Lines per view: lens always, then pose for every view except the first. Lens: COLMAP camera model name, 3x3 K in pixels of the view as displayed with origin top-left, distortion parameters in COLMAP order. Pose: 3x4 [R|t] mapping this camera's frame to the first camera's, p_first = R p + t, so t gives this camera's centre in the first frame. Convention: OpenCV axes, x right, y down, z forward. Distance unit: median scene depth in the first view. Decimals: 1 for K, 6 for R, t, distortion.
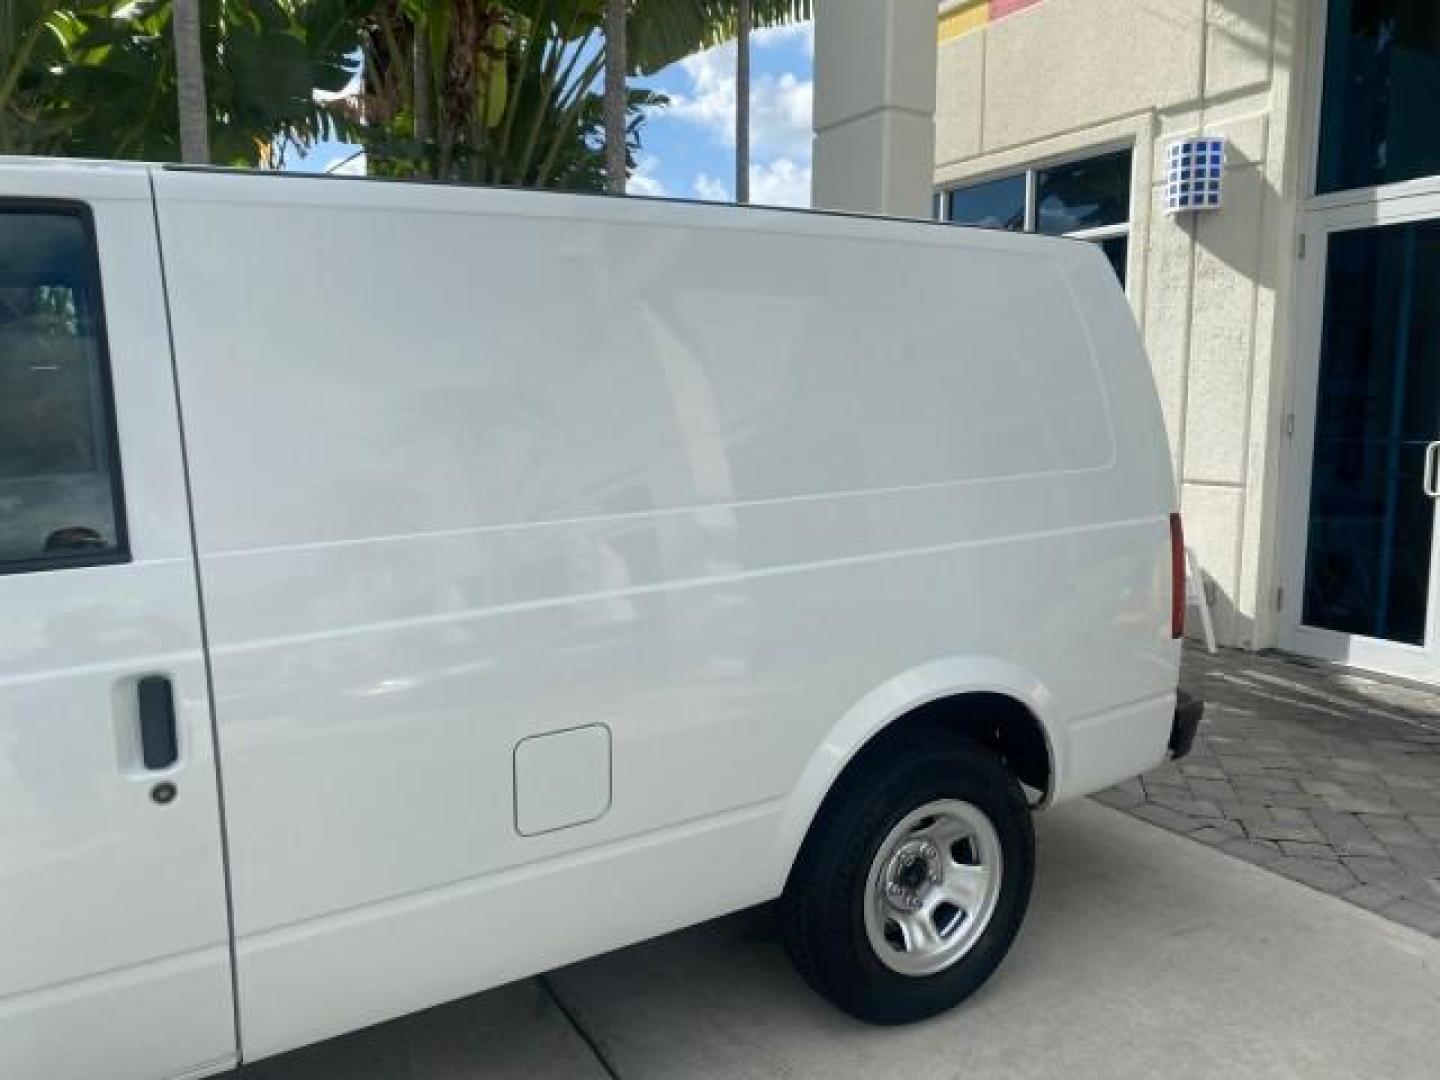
lens RADIAL K [[1103.8, 0, 718.2], [0, 1103.8, 531.6], [0, 0, 1]] dist [0.027559, -0.030270]
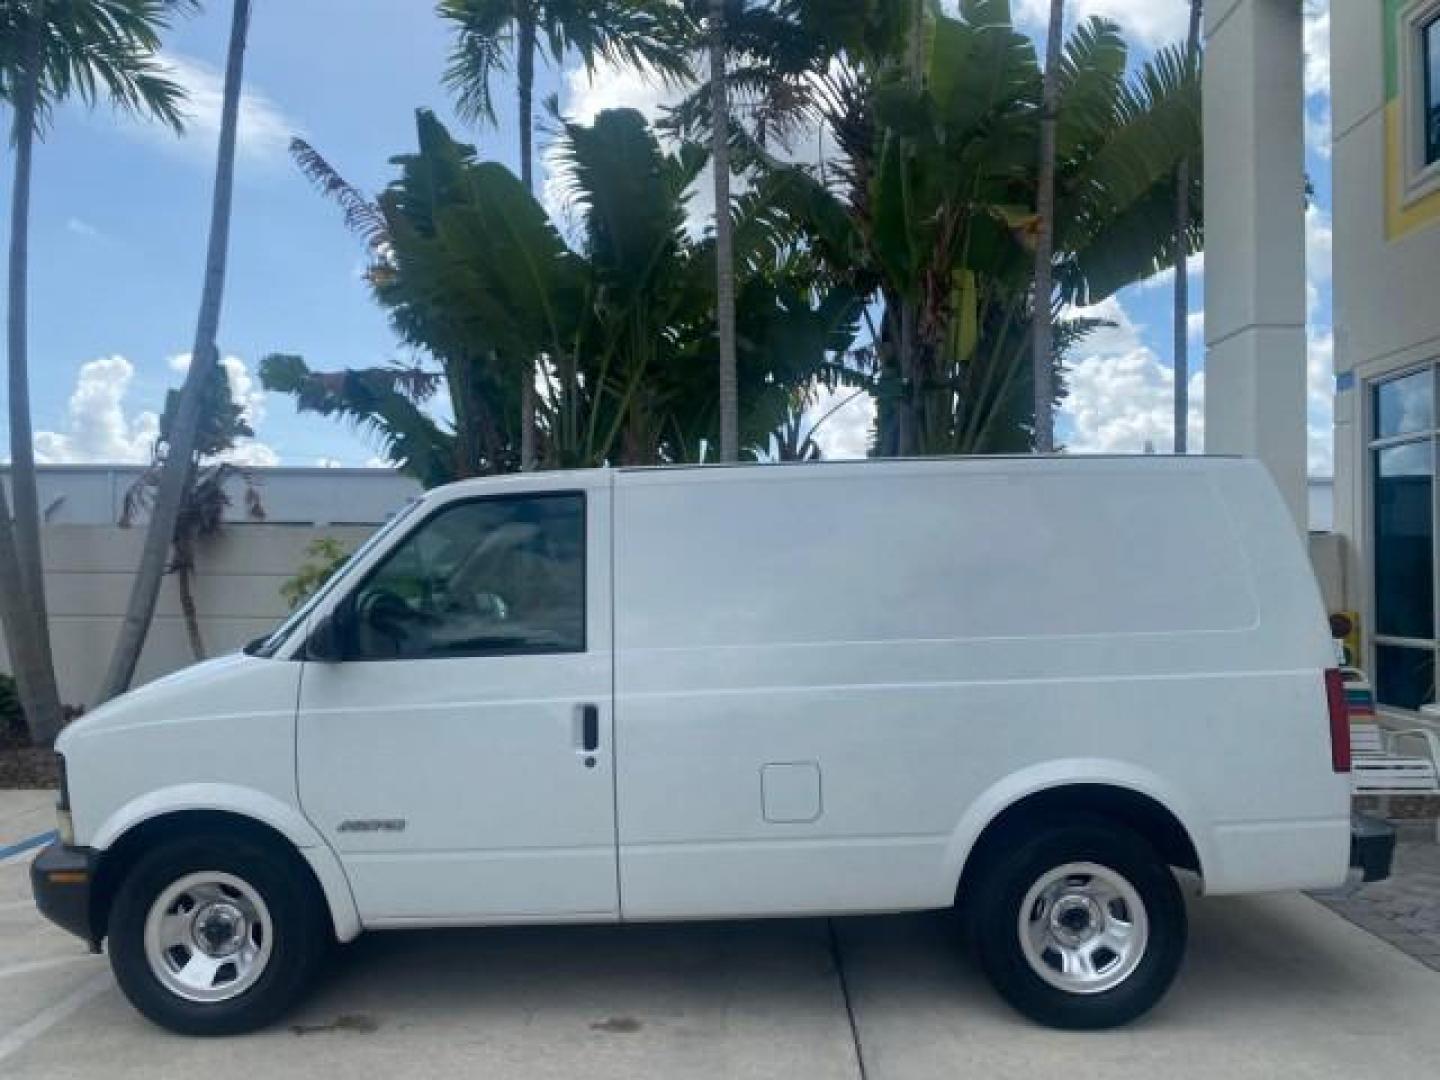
lens RADIAL K [[1103.8, 0, 723.3], [0, 1103.8, 538.5], [0, 0, 1]] dist [0.027559, -0.030270]
pose [[0.860794, -0.017121, -0.508665, 0.505642], [-0.058670, 0.989433, -0.132588, 0.048874], [0.505560, 0.143975, 0.850694, -0.460988]]
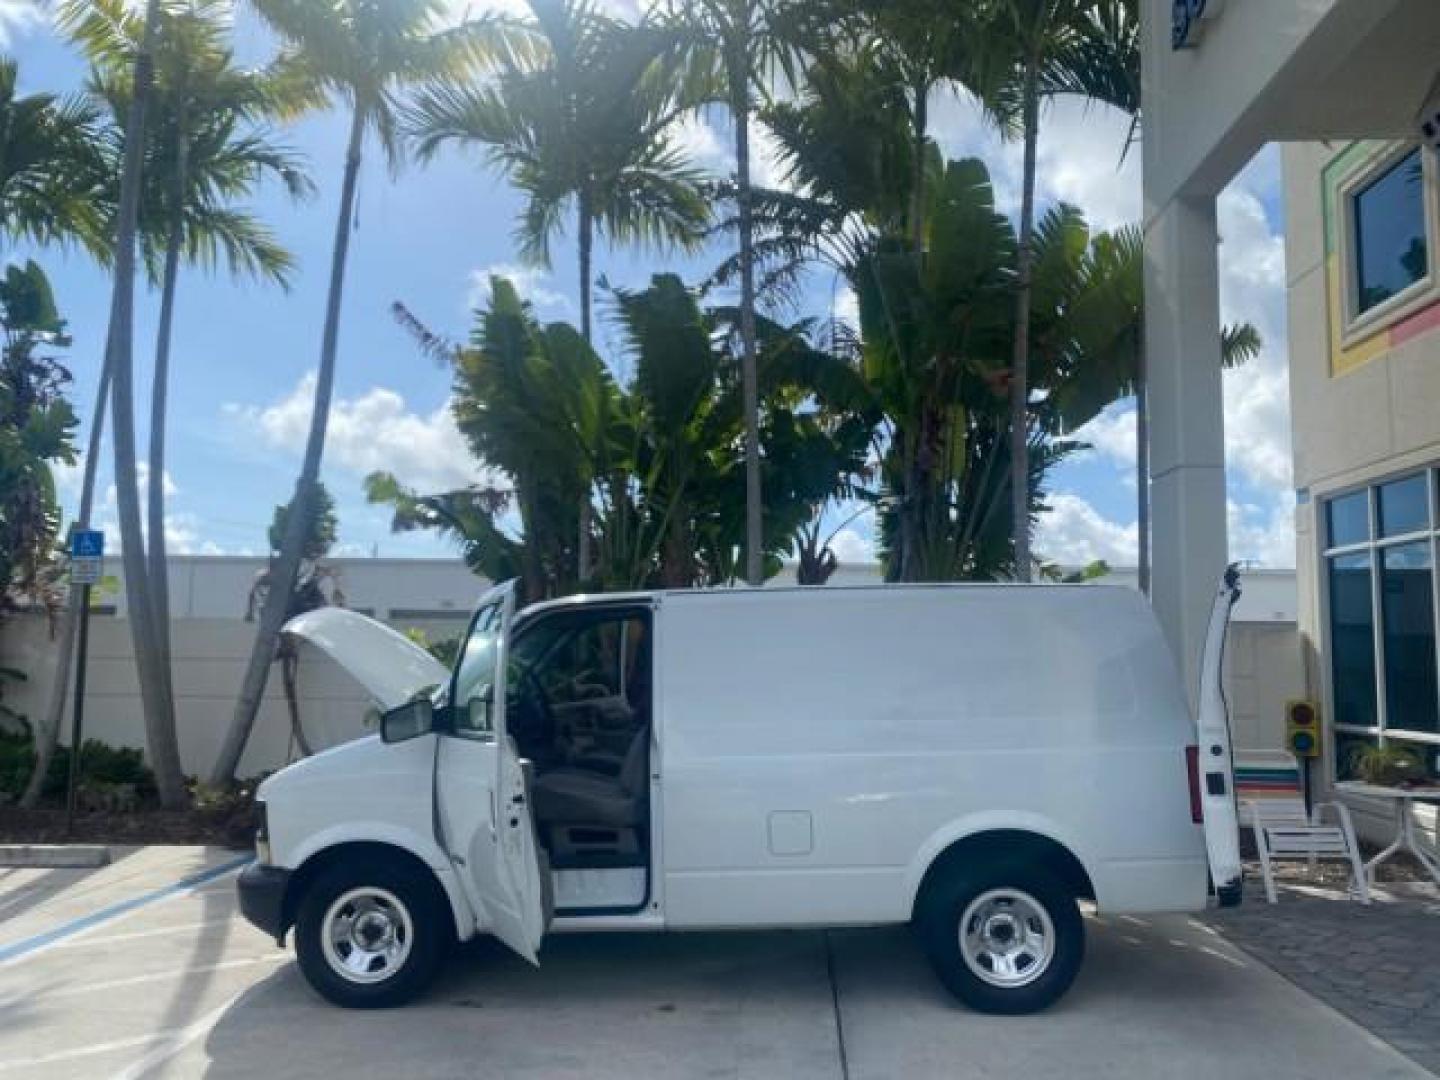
lens RADIAL K [[1103.8, 0, 722.3], [0, 1103.8, 542.0], [0, 0, 1]] dist [0.027559, -0.030270]
pose [[0.842704, -0.051468, -0.535912, 0.801030], [-0.067861, 0.977326, -0.200570, 0.074730], [0.534084, 0.205389, 0.820104, -0.896810]]
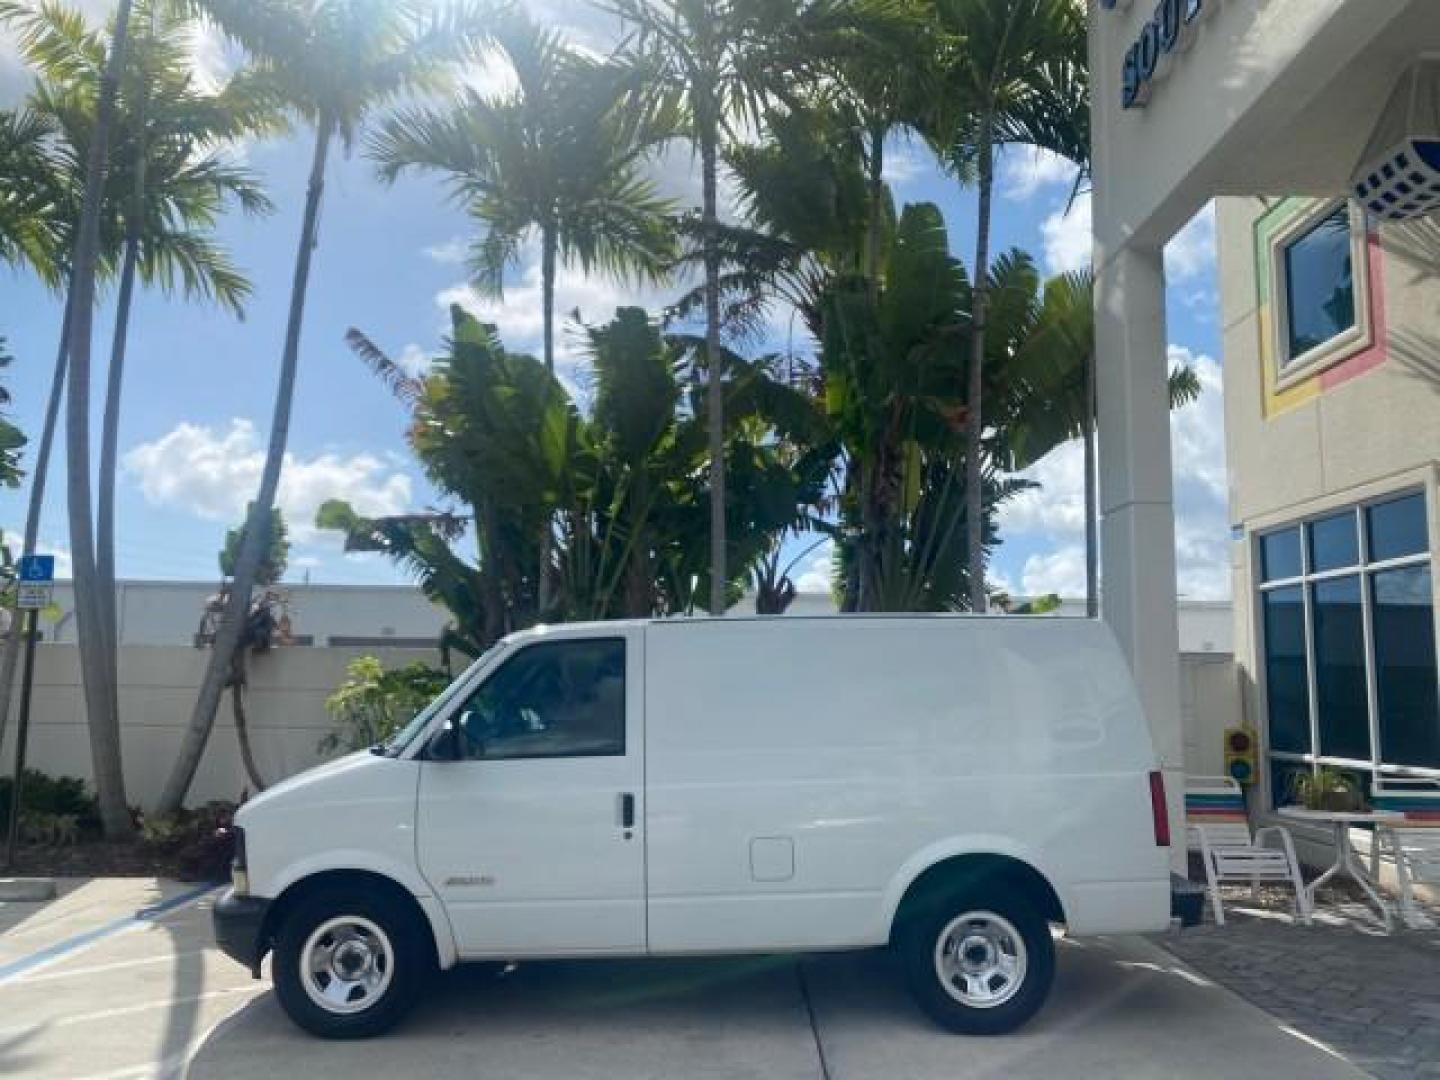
lens RADIAL K [[1103.8, 0, 720.4], [0, 1103.8, 539.7], [0, 0, 1]] dist [0.027559, -0.030270]
pose [[0.872192, -0.057902, -0.485726, 0.753556], [-0.064480, 0.970696, -0.231497, 0.086093], [0.484896, 0.233229, 0.842900, -0.979072]]
